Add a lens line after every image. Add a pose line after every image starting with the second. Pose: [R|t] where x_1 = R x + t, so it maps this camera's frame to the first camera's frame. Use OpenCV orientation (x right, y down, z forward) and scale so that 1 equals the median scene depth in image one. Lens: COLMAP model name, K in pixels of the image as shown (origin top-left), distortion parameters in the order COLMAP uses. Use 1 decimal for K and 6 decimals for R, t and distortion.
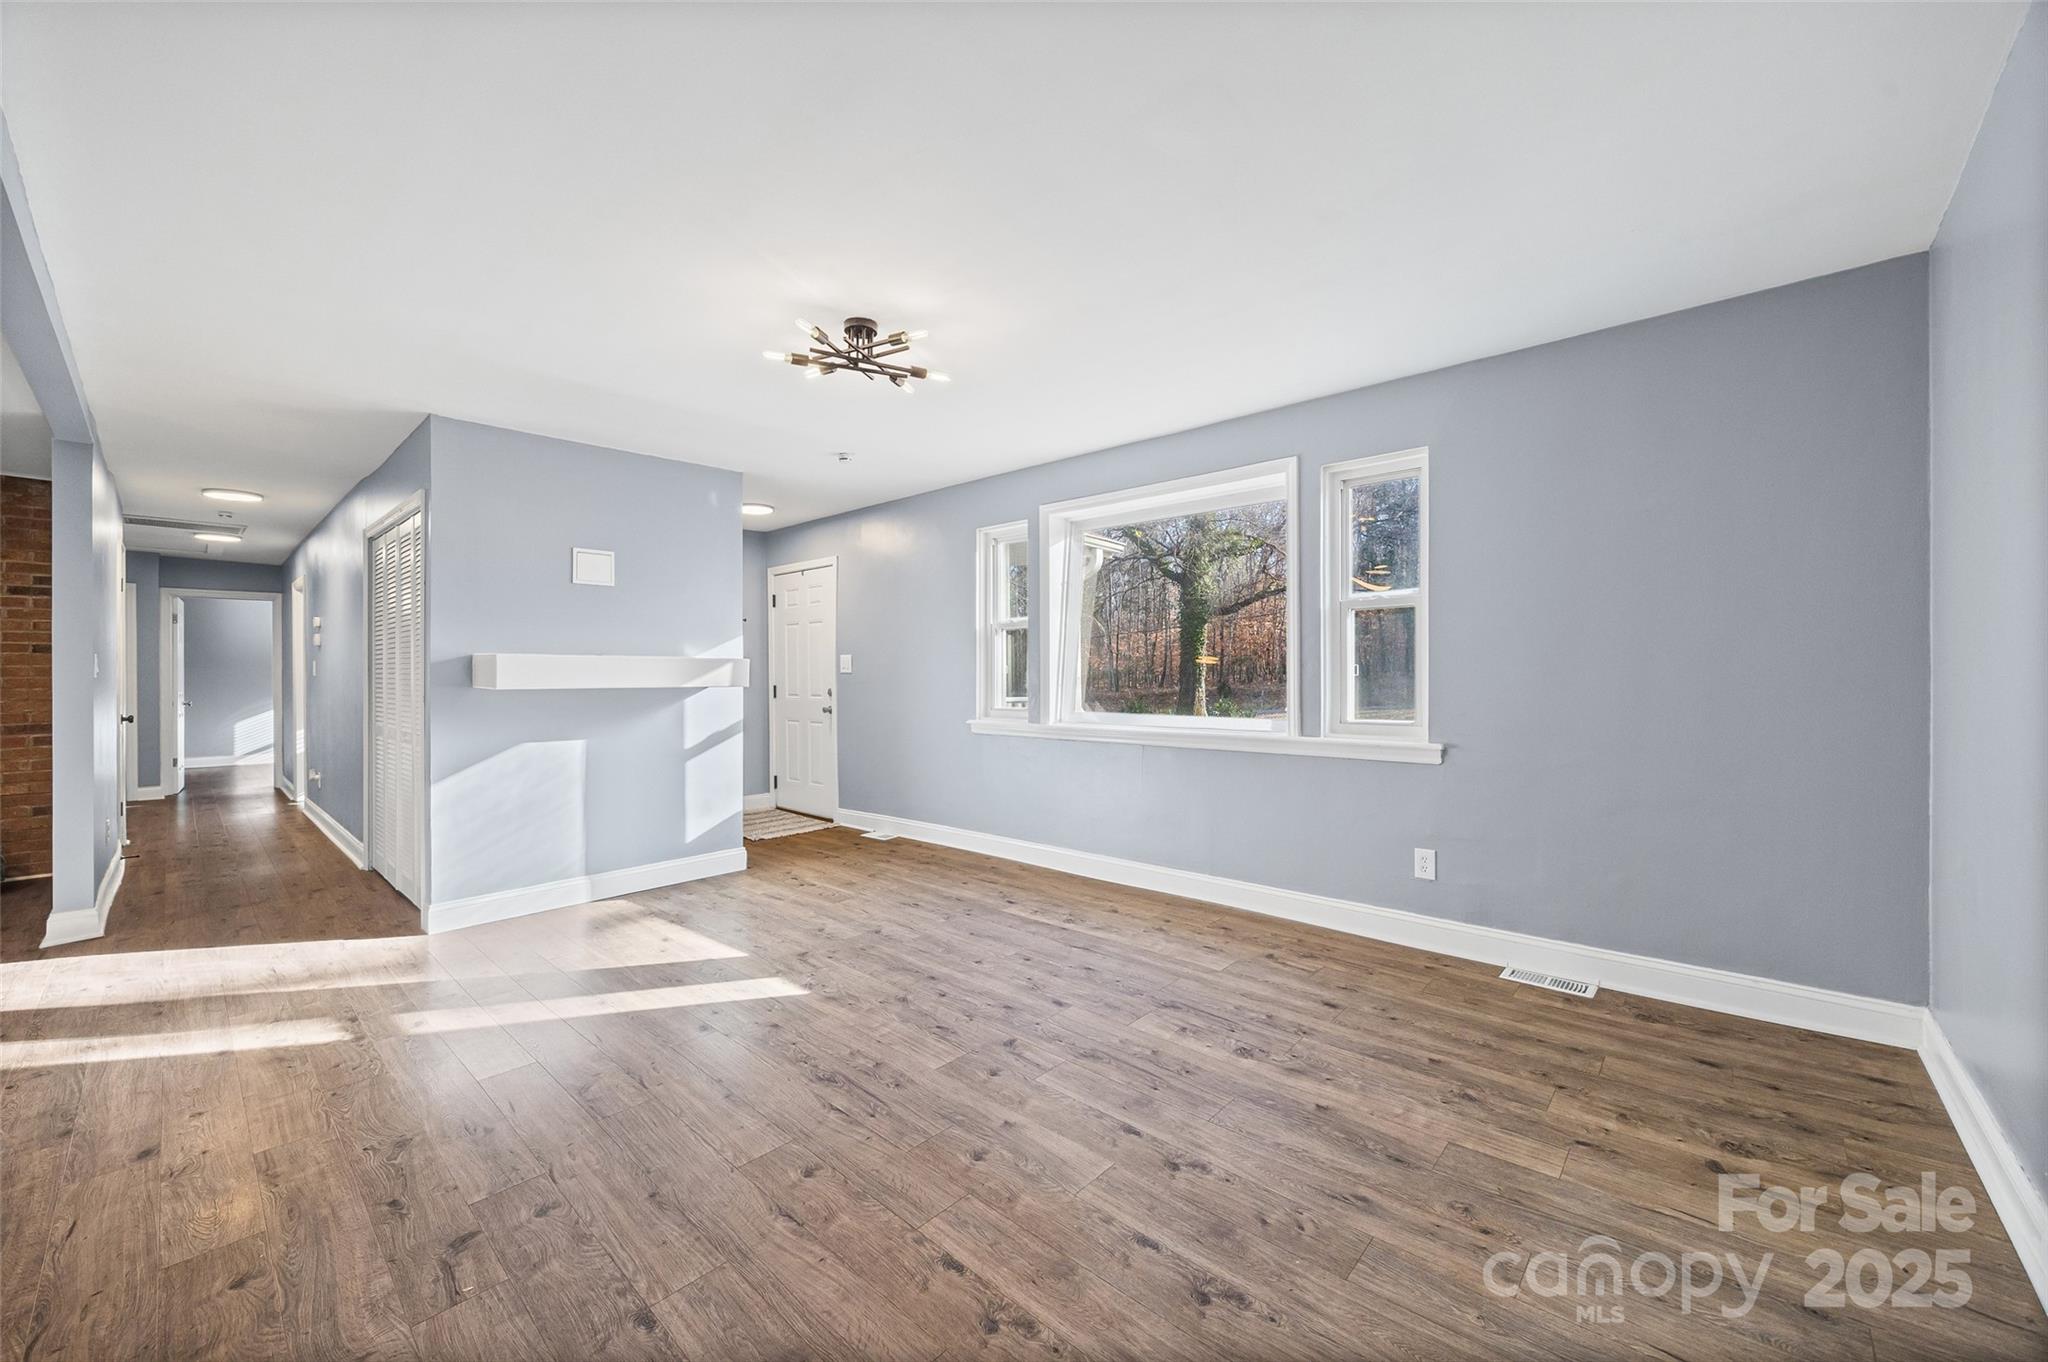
lens RADIAL K [[792.0, 0, 997.2], [0, 792.0, 676.1], [0, 0, 1]] dist [-0.003601, -0.000149]
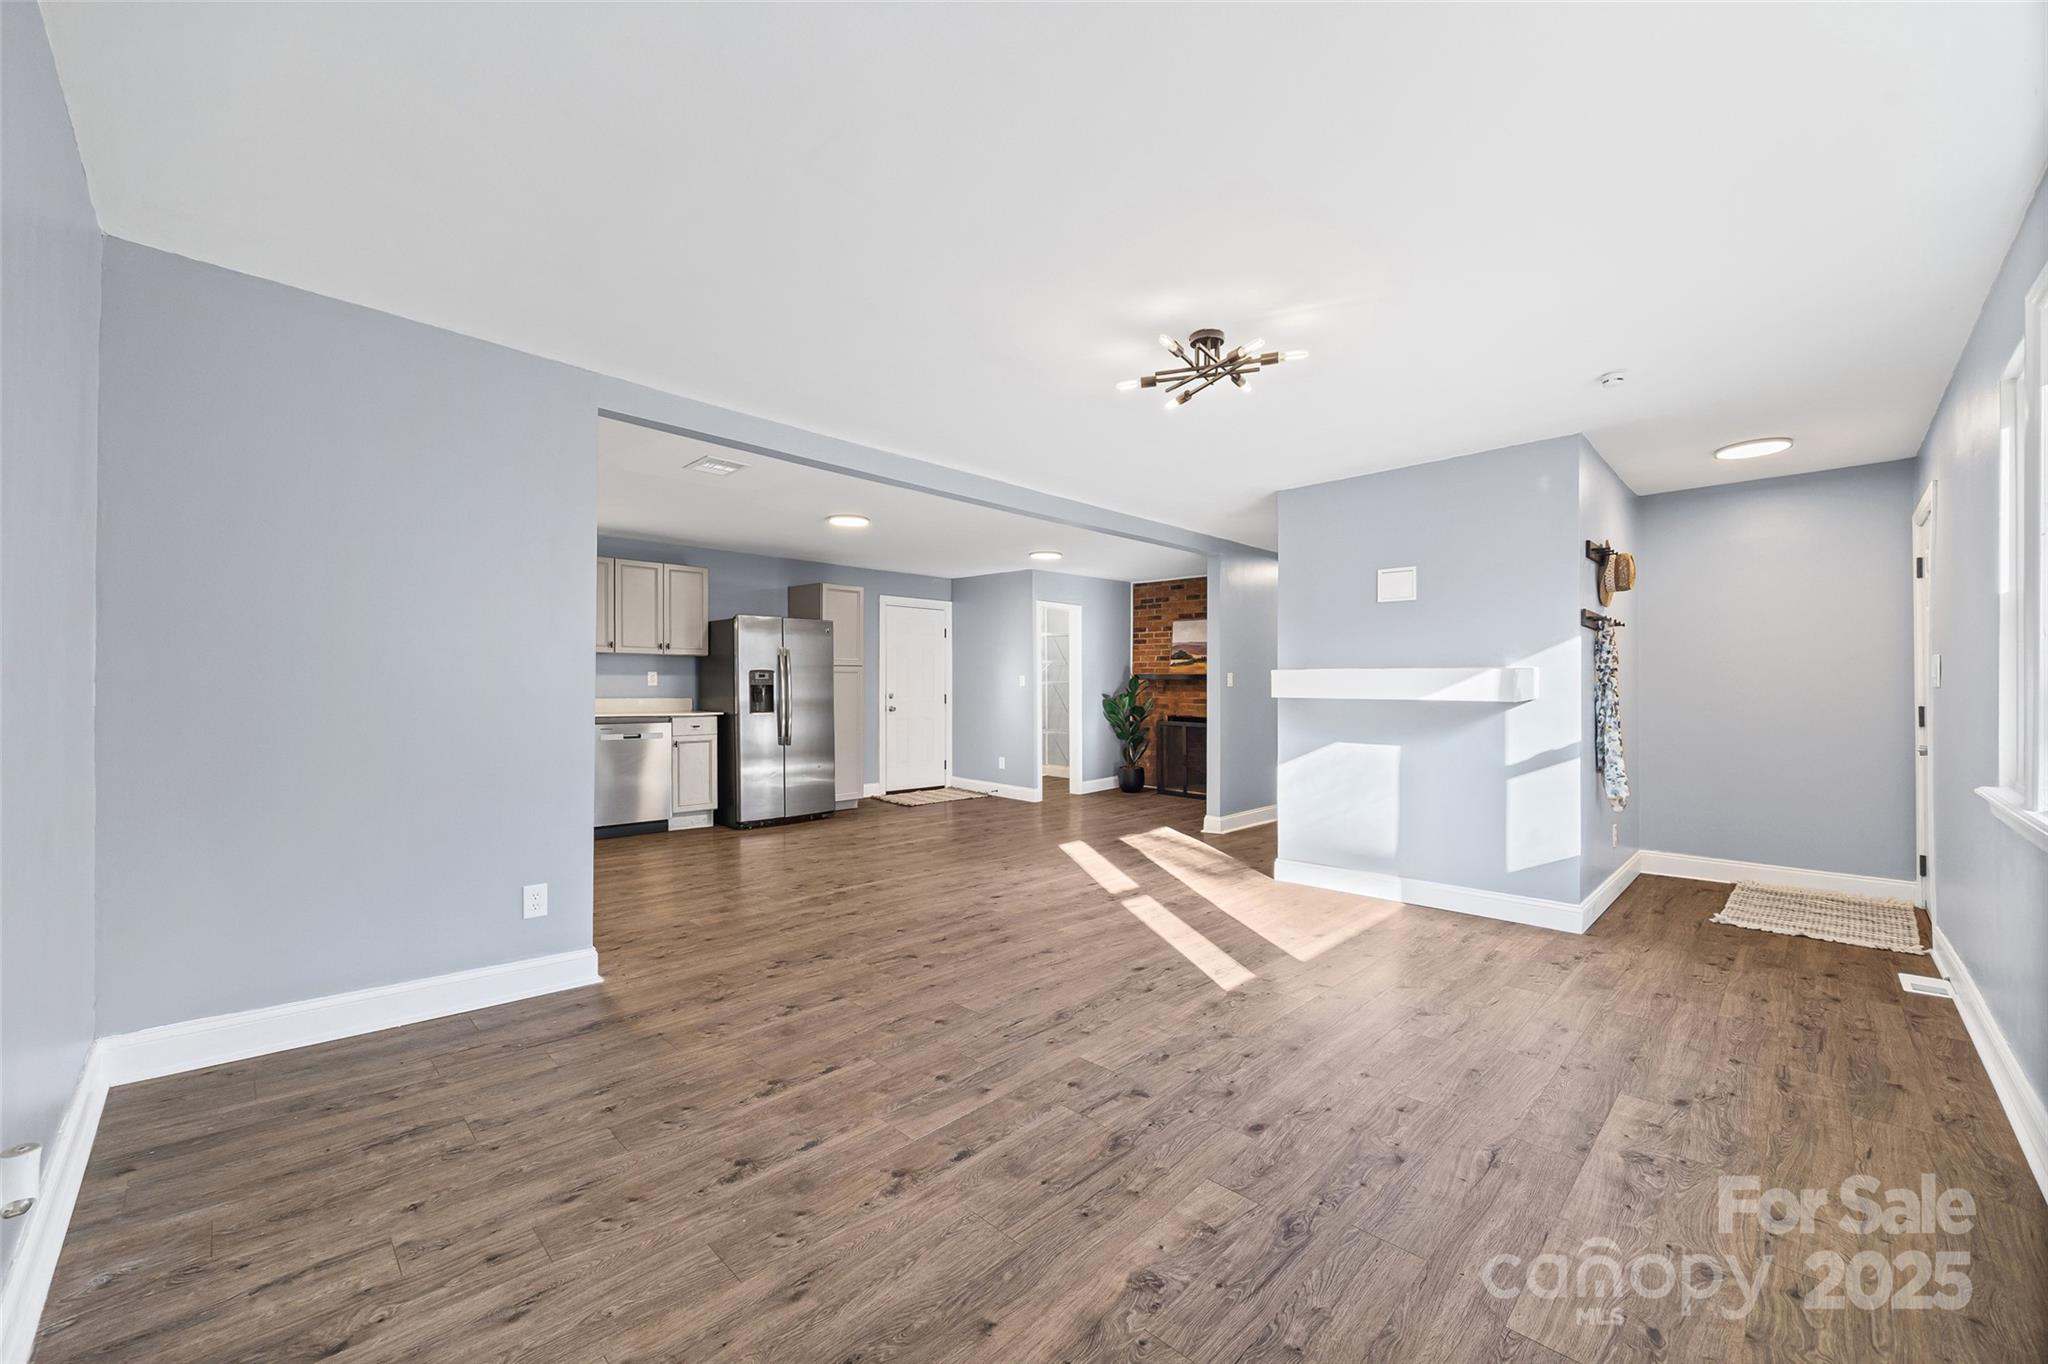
lens RADIAL K [[792.0, 0, 1023.7], [0, 792.0, 670.4], [0, 0, 1]] dist [-0.003601, -0.000149]
pose [[-0.026044, -0.014081, -0.999562, 0.843643], [-0.007607, 0.999875, -0.013887, -0.005977], [0.999632, 0.007242, -0.026148, 0.805496]]
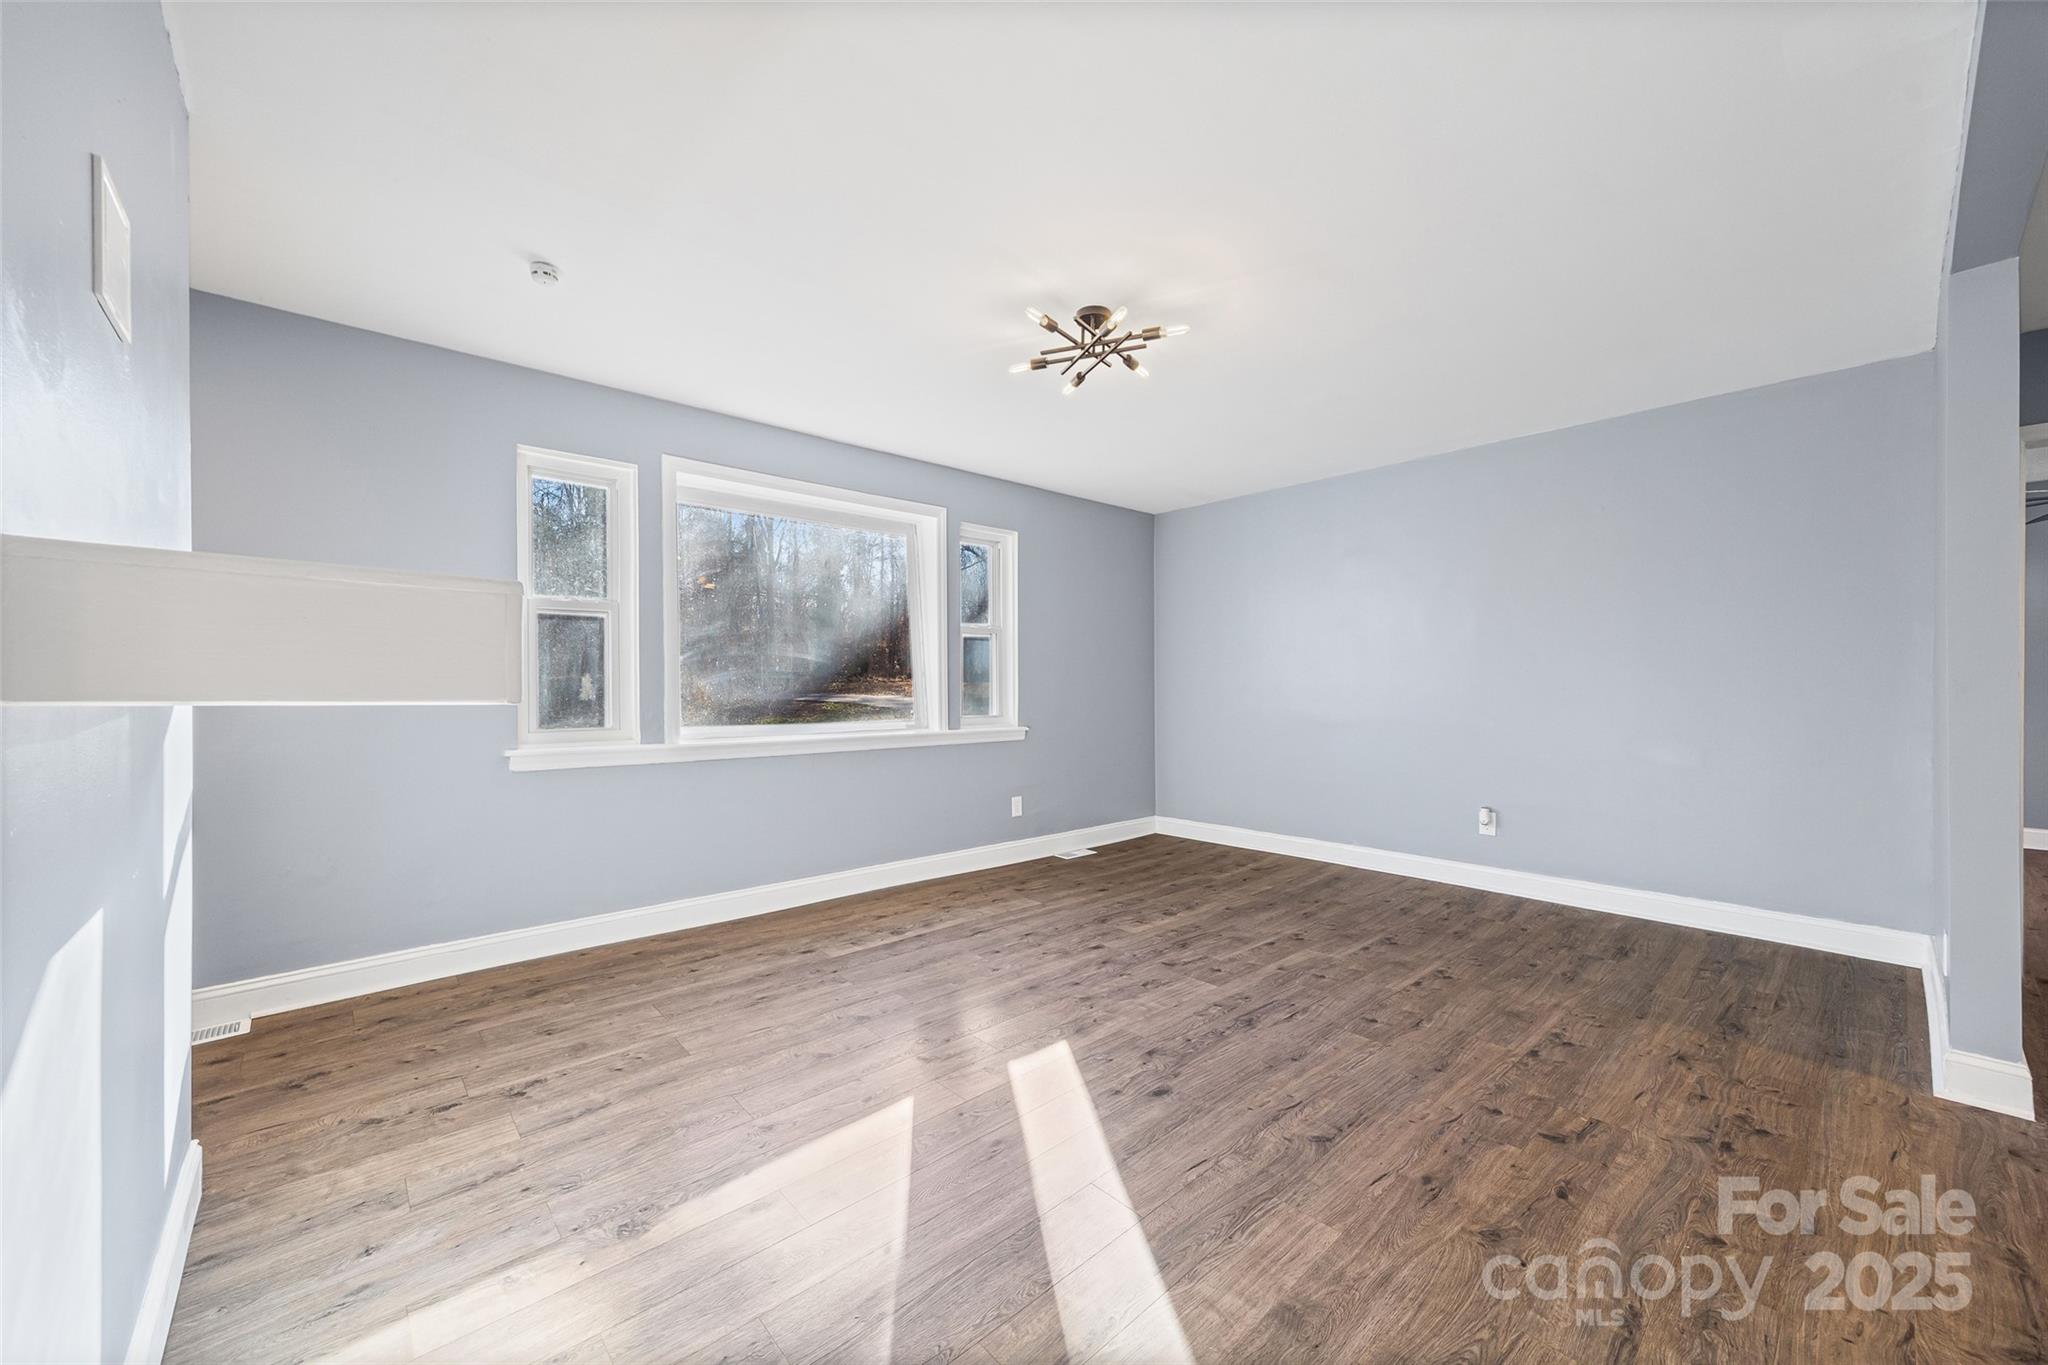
lens RADIAL K [[792.0, 0, 1040.4], [0, 792.0, 677.3], [0, 0, 1]] dist [-0.003601, -0.000149]
pose [[0.063575, 0.016373, 0.997843, -1.159200], [0.005010, 0.999848, -0.016725, 0.019083], [-0.997964, 0.006063, 0.063483, 1.018033]]
